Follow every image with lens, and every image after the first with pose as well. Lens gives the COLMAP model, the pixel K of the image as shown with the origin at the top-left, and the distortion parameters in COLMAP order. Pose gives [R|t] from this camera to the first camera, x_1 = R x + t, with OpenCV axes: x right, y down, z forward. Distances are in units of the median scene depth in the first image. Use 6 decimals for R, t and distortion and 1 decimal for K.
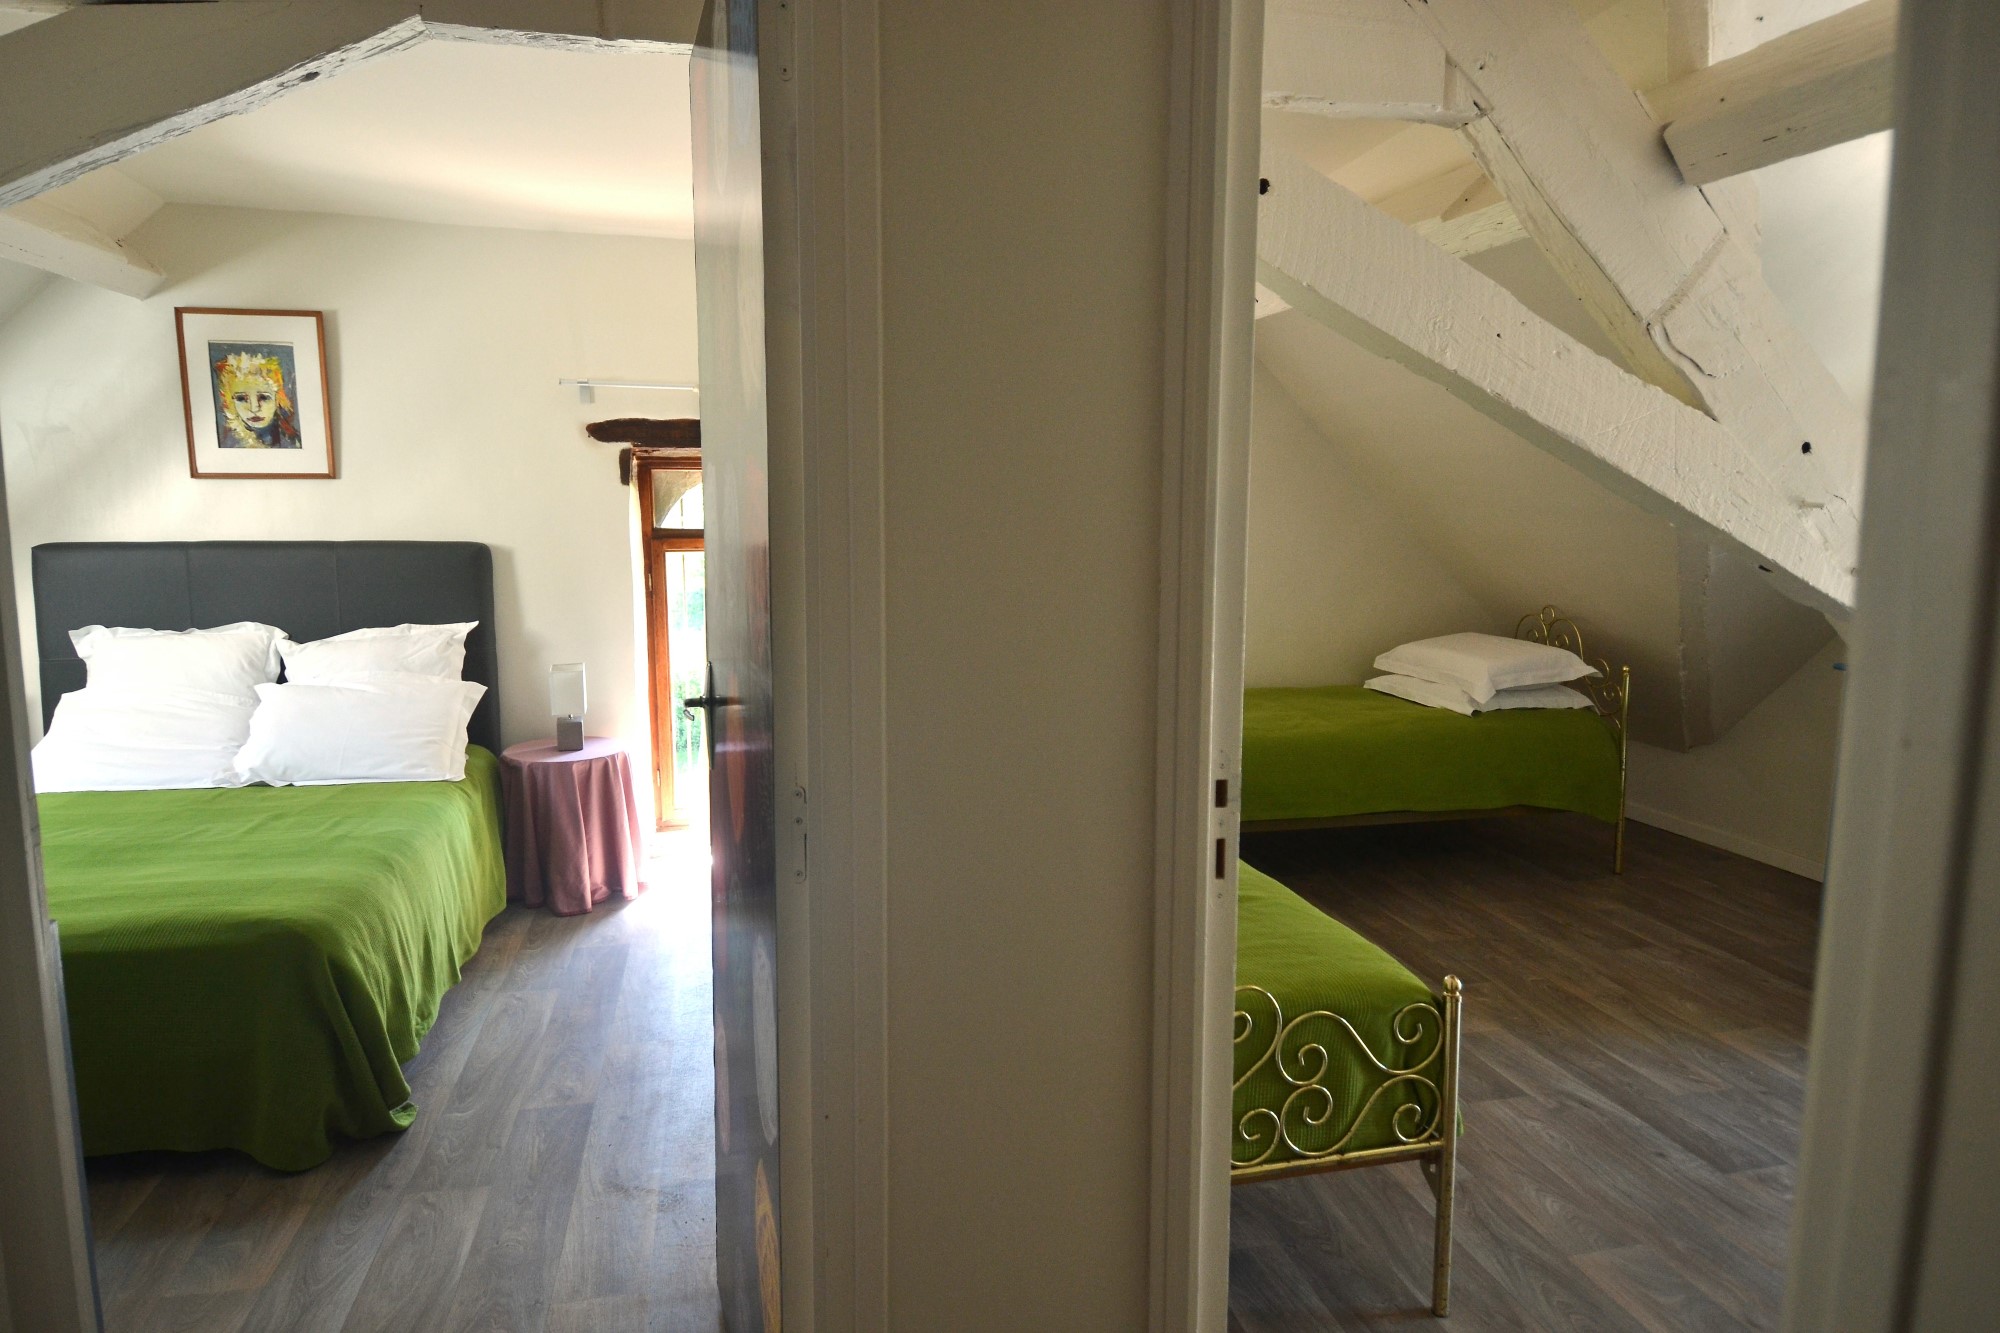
lens RADIAL K [[1156.7, 0, 997.3], [0, 1156.7, 658.4], [0, 0, 1]] dist [0.059558, -0.064634]
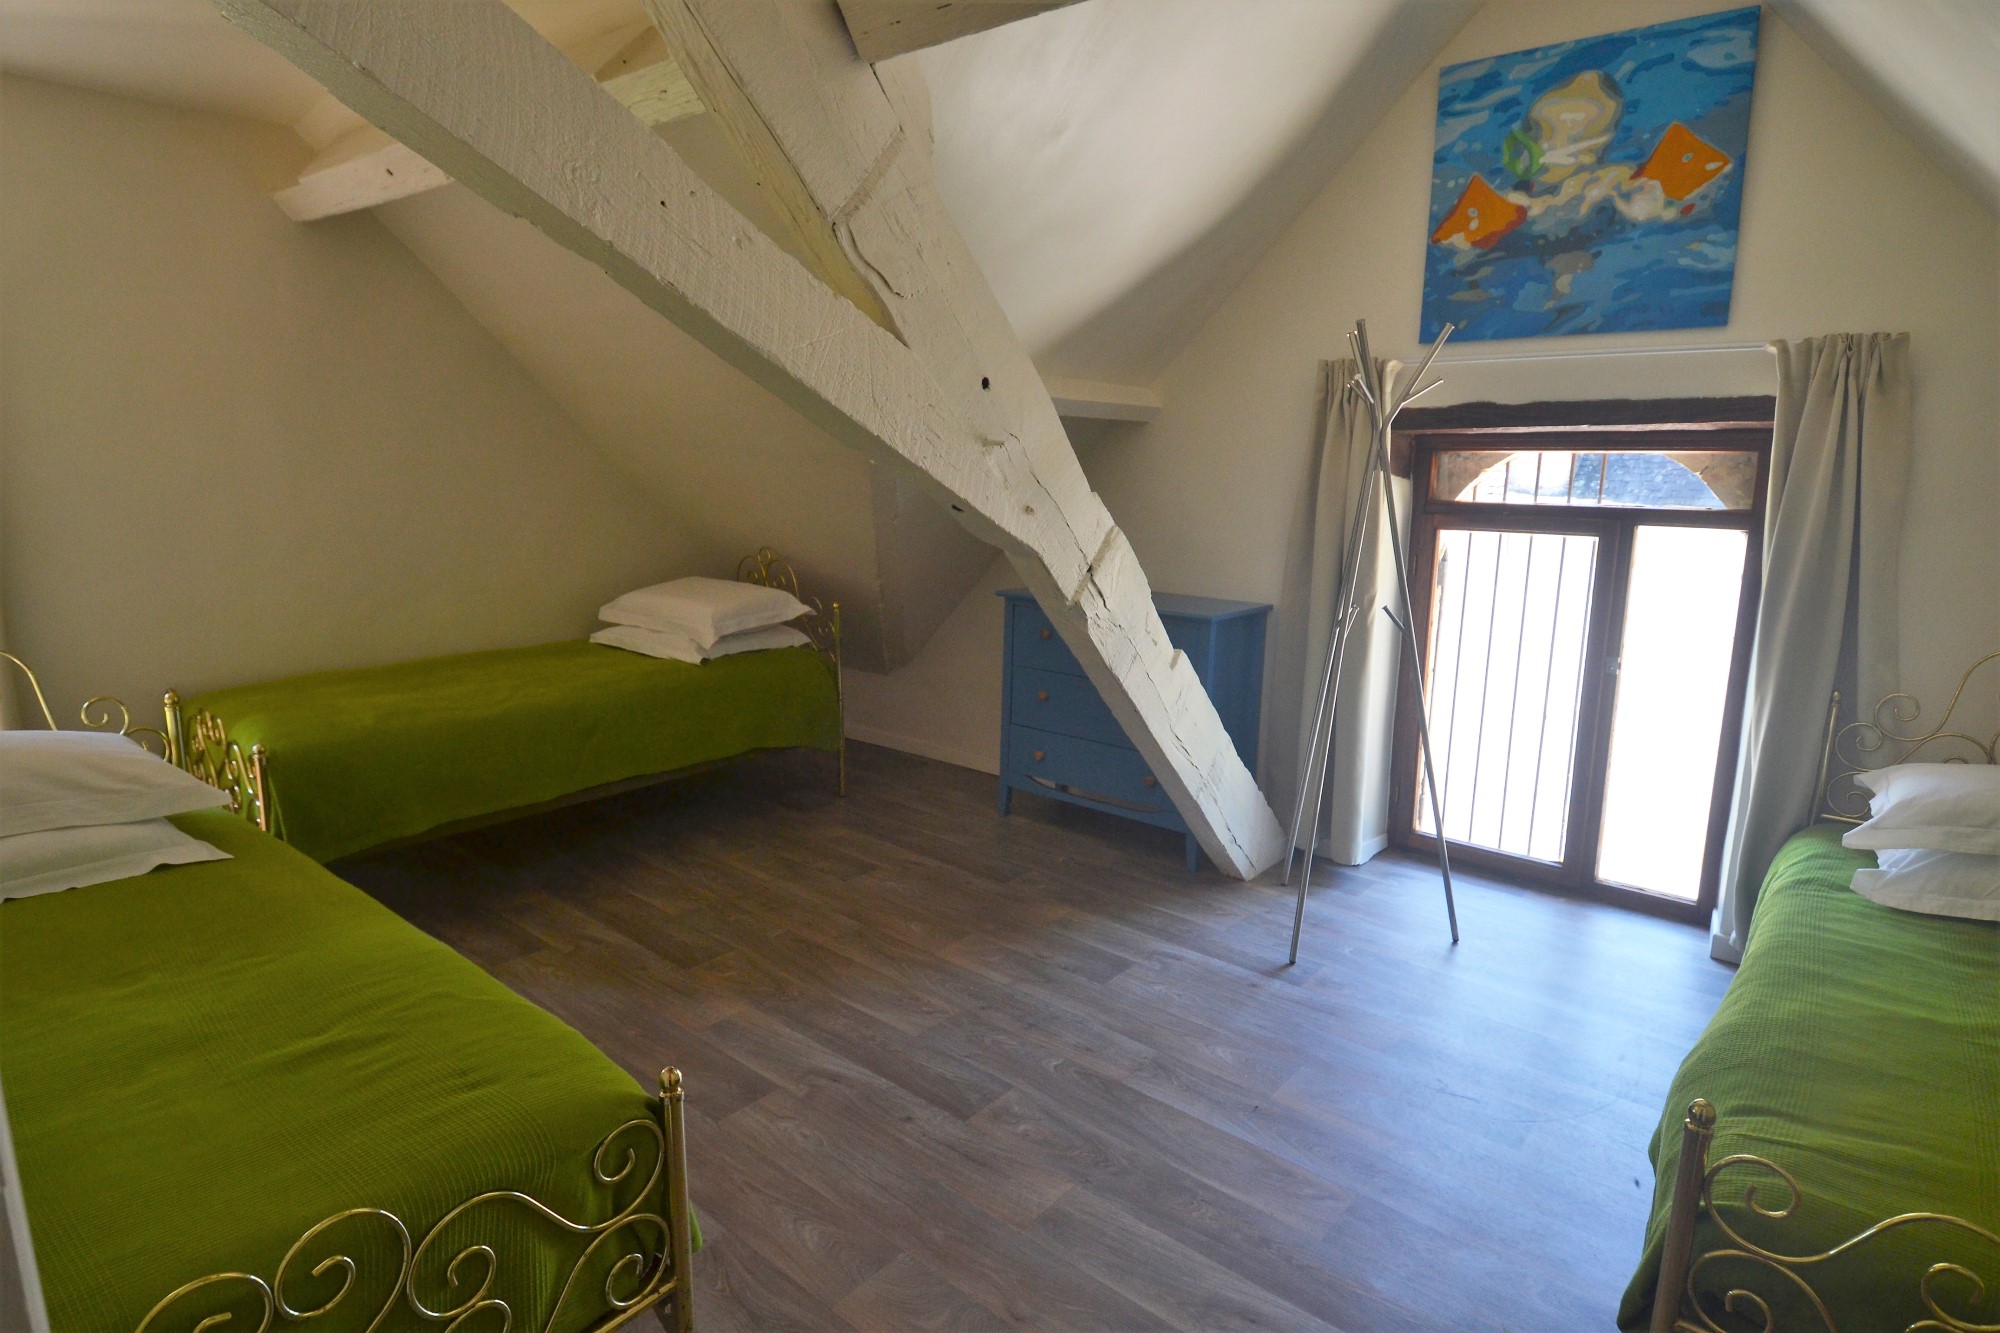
lens RADIAL K [[1056.8, 0, 983.5], [0, 1056.8, 667.8], [0, 0, 1]] dist [0.054098, -0.061806]
pose [[0.802553, -0.102748, 0.587666, 0.140386], [0.062356, 0.994109, 0.088653, -0.021250], [-0.593312, -0.034504, 0.804232, 0.274794]]
